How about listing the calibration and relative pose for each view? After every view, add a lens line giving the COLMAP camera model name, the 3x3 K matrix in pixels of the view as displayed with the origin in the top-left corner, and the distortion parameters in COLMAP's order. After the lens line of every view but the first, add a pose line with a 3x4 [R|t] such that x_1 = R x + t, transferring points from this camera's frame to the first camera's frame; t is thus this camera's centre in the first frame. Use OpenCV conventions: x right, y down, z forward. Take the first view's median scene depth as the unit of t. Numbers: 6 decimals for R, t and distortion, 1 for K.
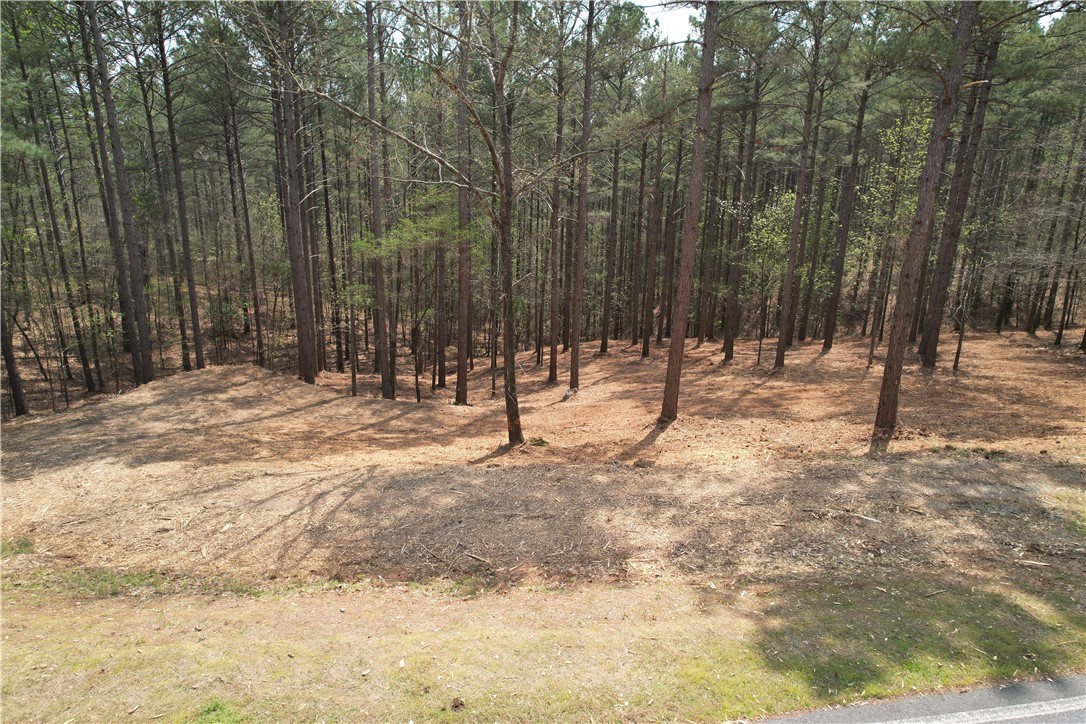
lens RADIAL K [[690.1, 0, 543.0], [0, 690.1, 362.0], [0, 0, 1]] dist [-0.062981, 0.052633]
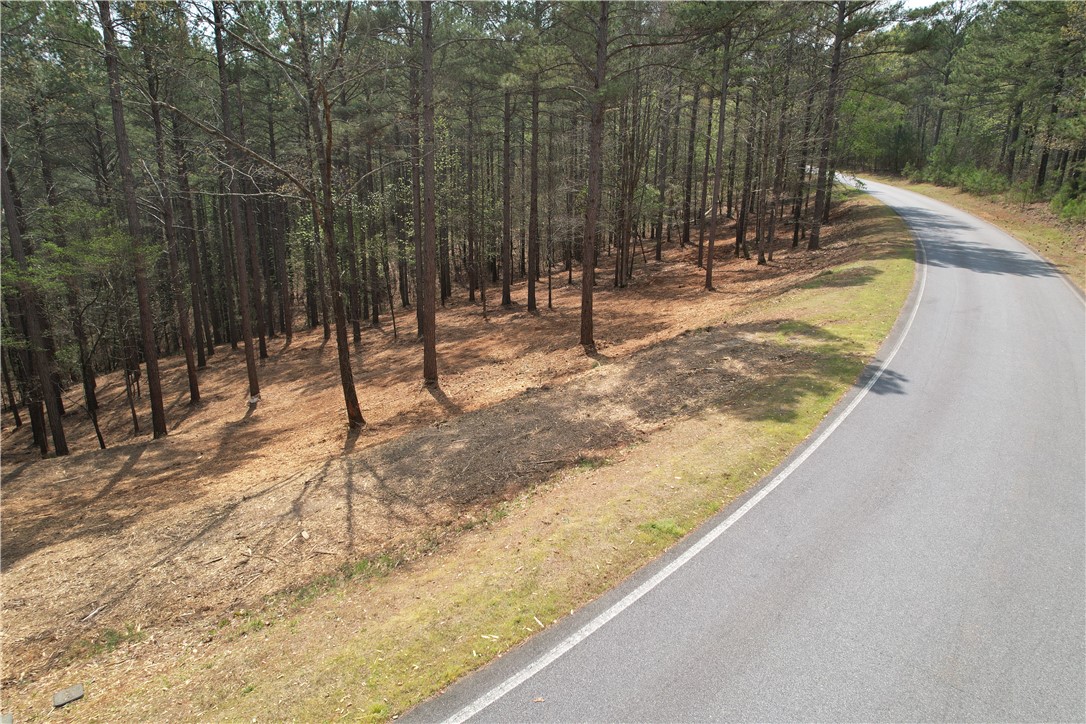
lens RADIAL K [[690.1, 0, 543.0], [0, 690.1, 362.0], [0, 0, 1]] dist [-0.062981, 0.052633]
pose [[0.718857, -0.215309, 0.660974, -0.384107], [0.208741, 0.973803, 0.090191, -0.013416], [-0.663078, 0.073138, 0.744969, -0.014673]]
